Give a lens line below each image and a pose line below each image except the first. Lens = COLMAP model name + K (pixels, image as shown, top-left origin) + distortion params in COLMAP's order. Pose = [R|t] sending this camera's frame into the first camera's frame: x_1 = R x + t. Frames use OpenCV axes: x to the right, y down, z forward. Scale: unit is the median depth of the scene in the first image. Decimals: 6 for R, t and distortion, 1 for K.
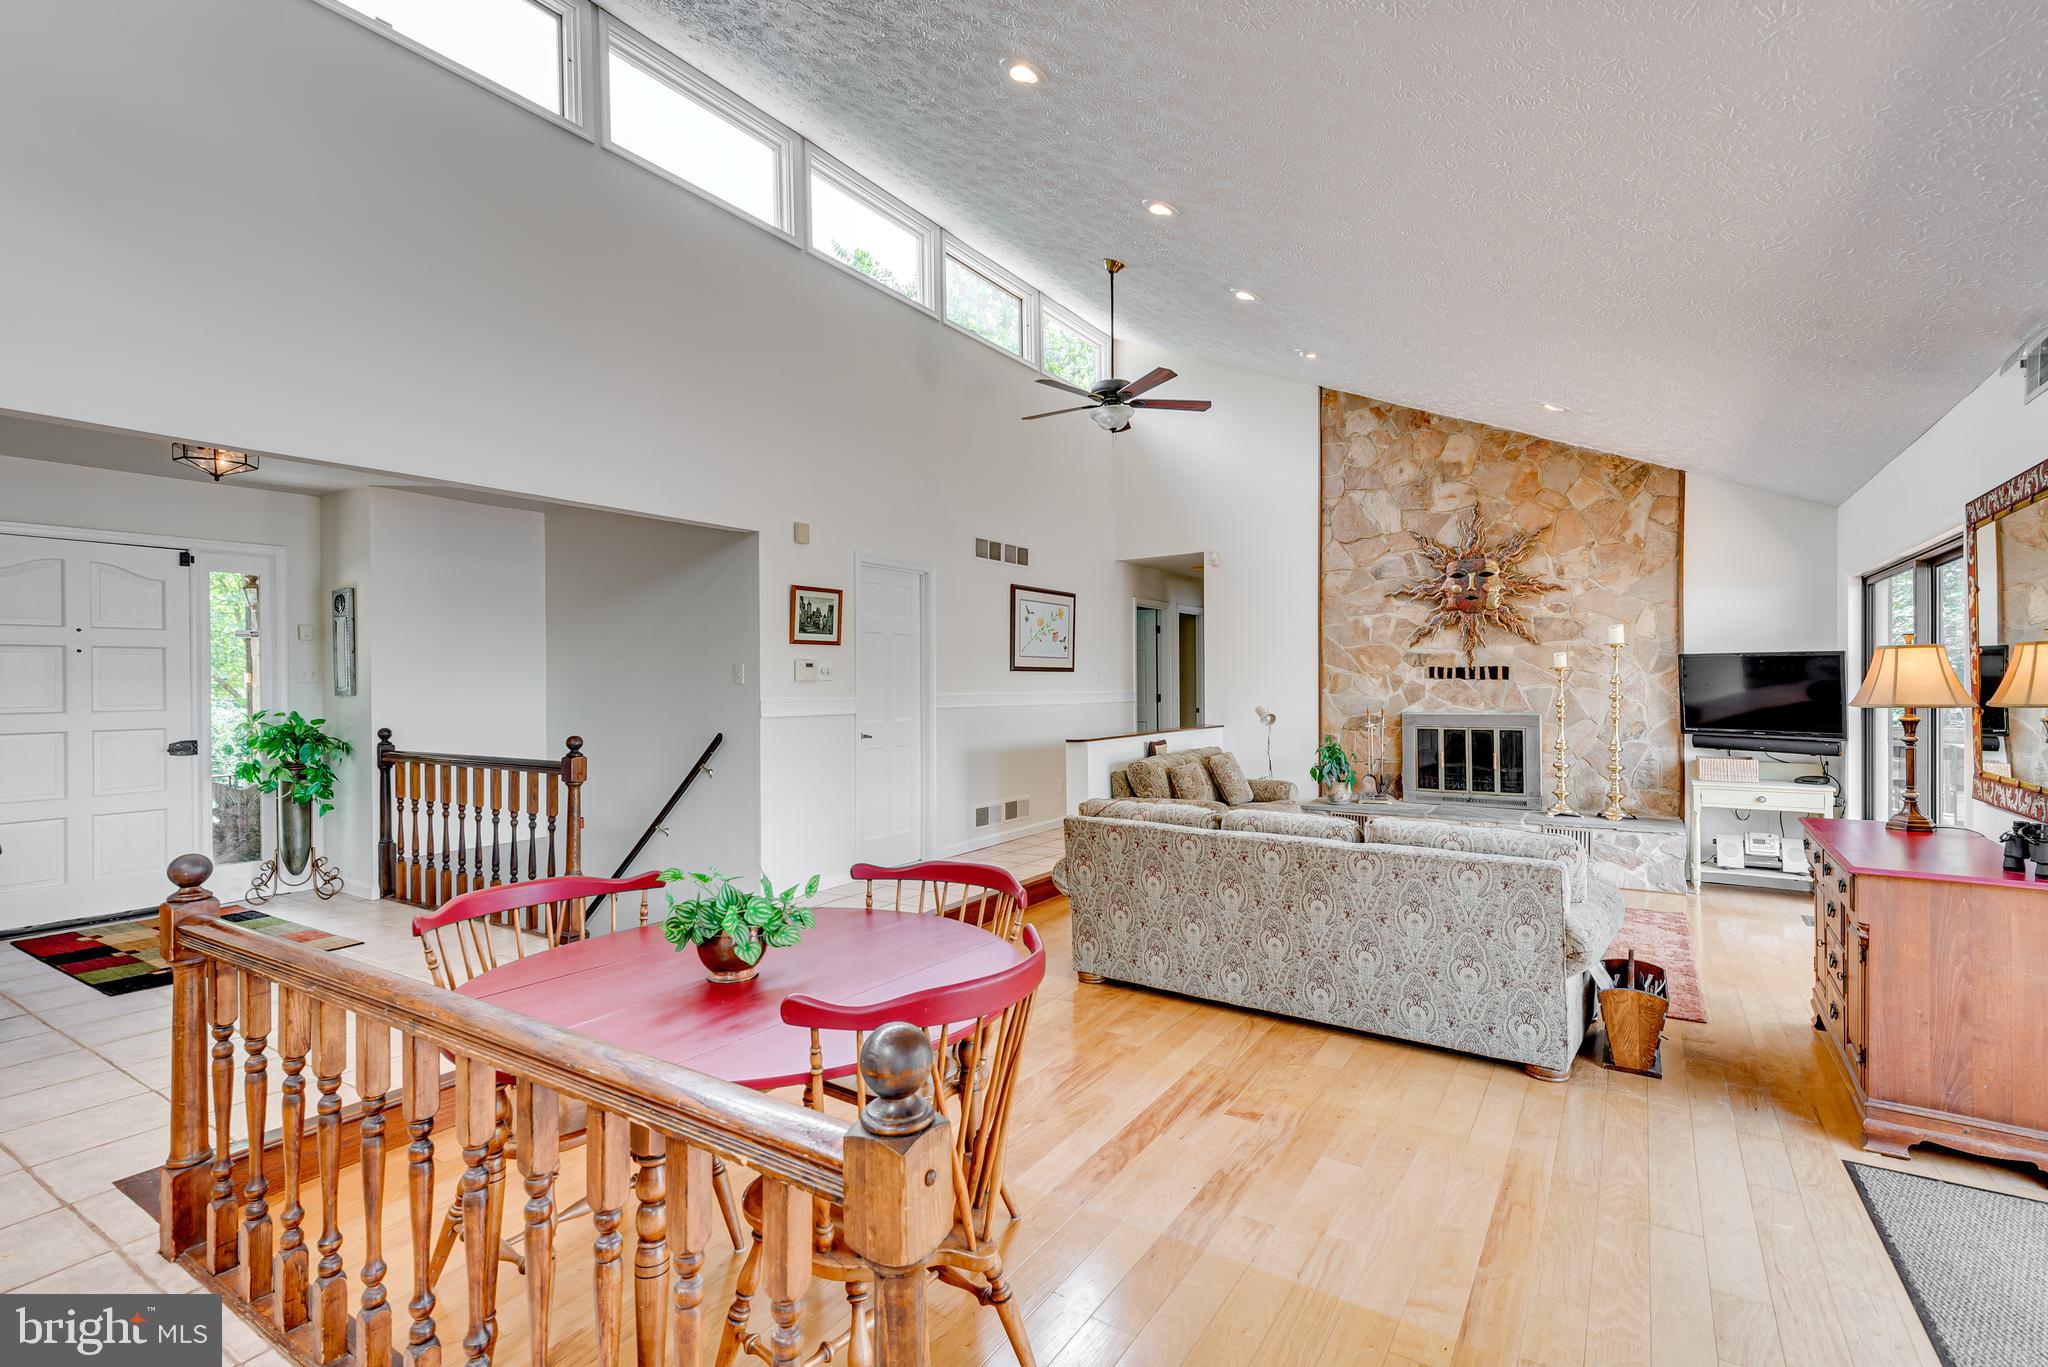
lens RADIAL K [[930.8, 0, 940.8], [0, 930.8, 684.0], [0, 0, 1]] dist [0.026234, -0.010923]
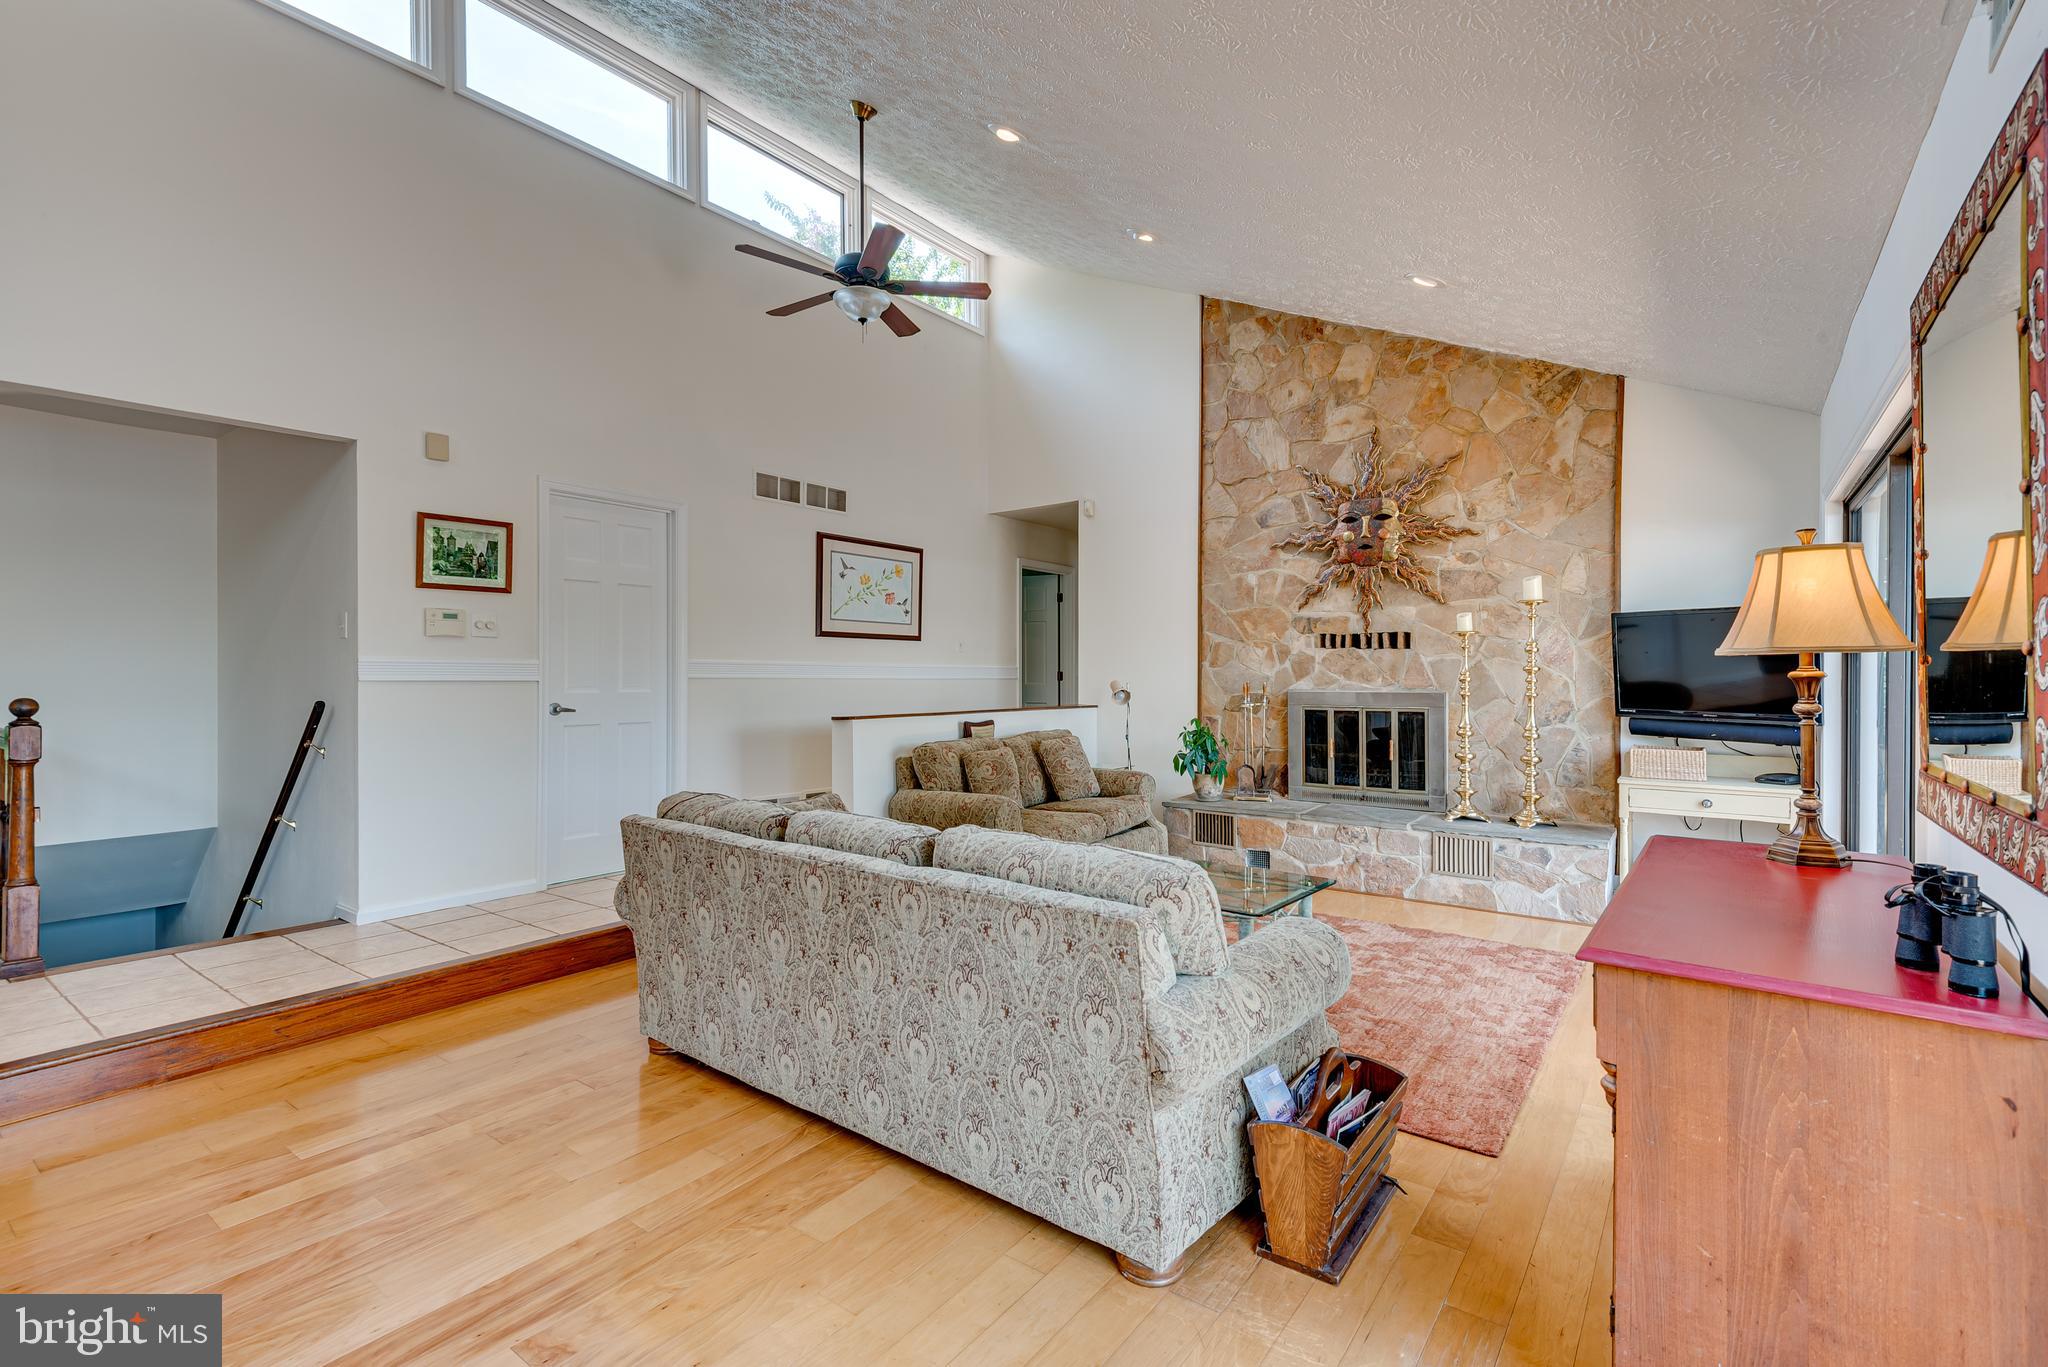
lens RADIAL K [[930.8, 0, 942.7], [0, 930.8, 673.5], [0, 0, 1]] dist [0.026234, -0.010923]
pose [[0.998830, 0.007805, -0.047720, 0.264925], [-0.007794, 0.999970, 0.000433, 0.020910], [0.047722, -0.000061, 0.998861, 0.198511]]
